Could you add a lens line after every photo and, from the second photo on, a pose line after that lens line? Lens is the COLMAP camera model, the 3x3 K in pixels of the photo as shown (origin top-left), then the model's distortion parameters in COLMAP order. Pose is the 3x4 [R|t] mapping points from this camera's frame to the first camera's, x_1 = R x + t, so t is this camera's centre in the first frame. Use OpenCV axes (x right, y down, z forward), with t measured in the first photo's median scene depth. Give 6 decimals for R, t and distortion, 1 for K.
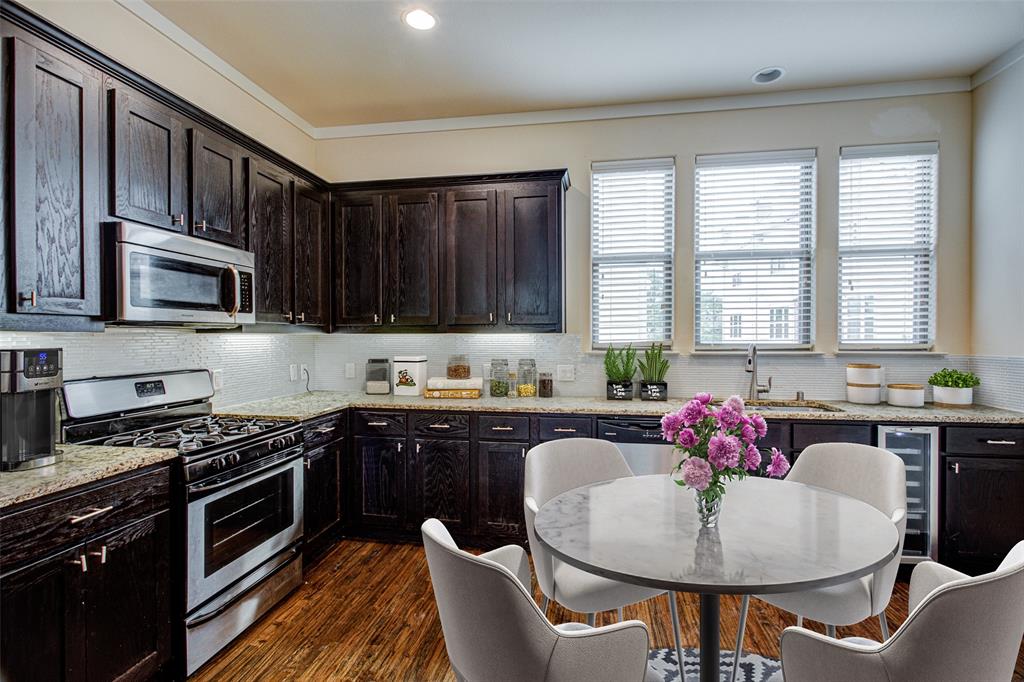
lens RADIAL K [[491.4, 0, 513.9], [0, 491.4, 337.8], [0, 0, 1]] dist [0.000976, 0.000466]
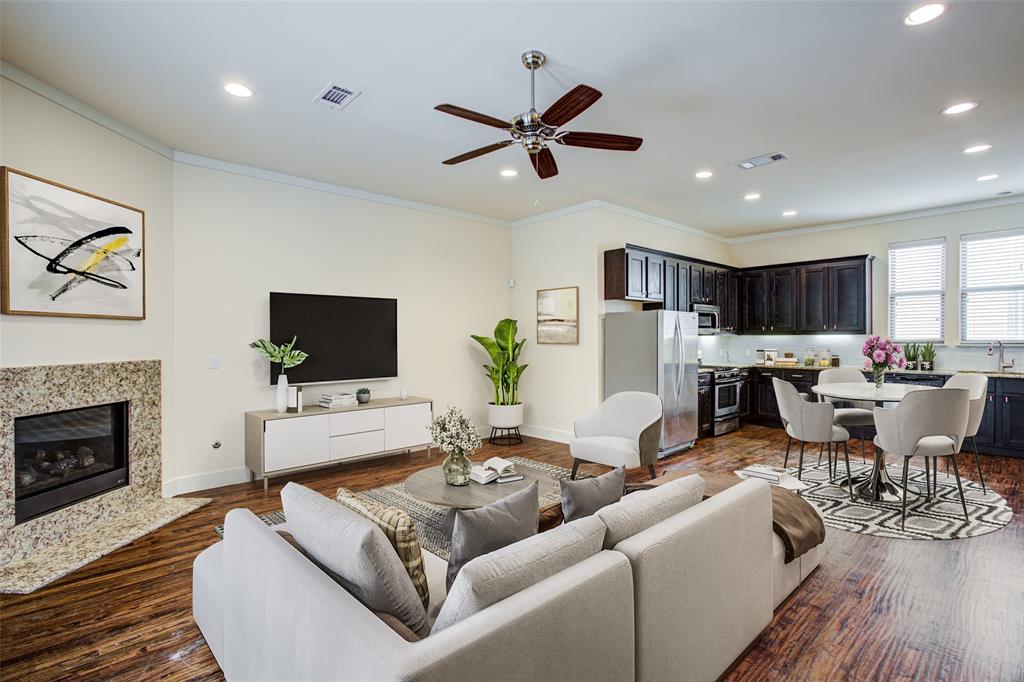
lens RADIAL K [[491.4, 0, 506.6], [0, 491.4, 343.5], [0, 0, 1]] dist [0.000976, 0.000466]
pose [[0.787353, 0.006031, -0.616473, 0.178748], [0.004023, 0.999881, 0.014920, -0.009413], [0.616489, -0.014227, 0.787235, -1.509689]]
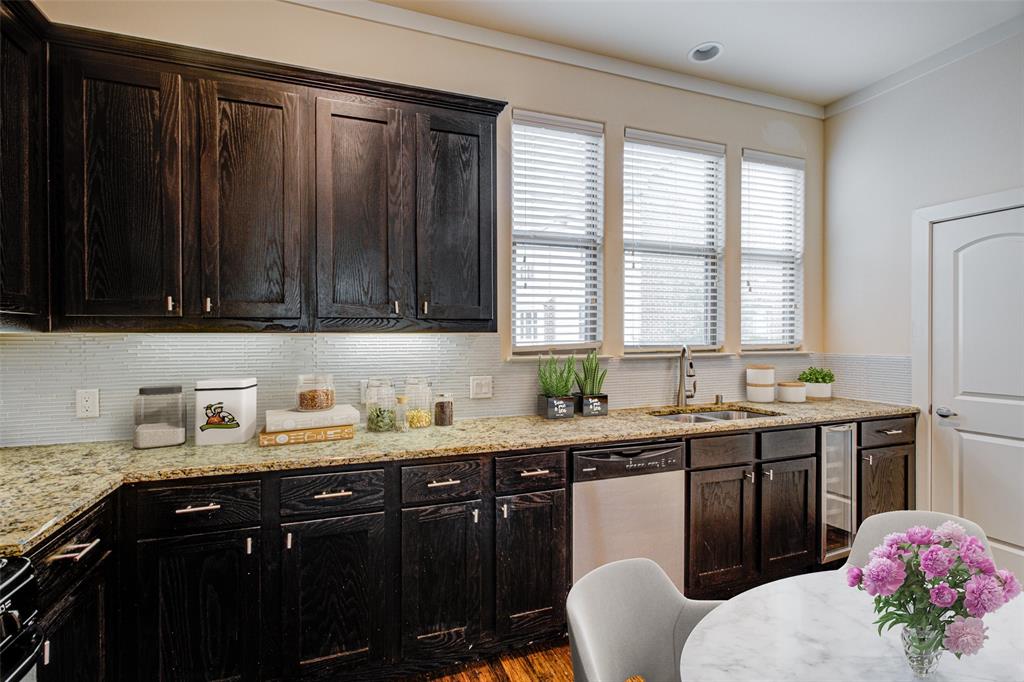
lens RADIAL K [[491.4, 0, 522.9], [0, 491.4, 339.3], [0, 0, 1]] dist [0.000976, 0.000466]
pose [[0.861257, -0.003195, 0.508160, -0.232413], [0.002872, 0.999995, 0.001419, -0.001237], [-0.508162, 0.000237, 0.861261, 0.365996]]
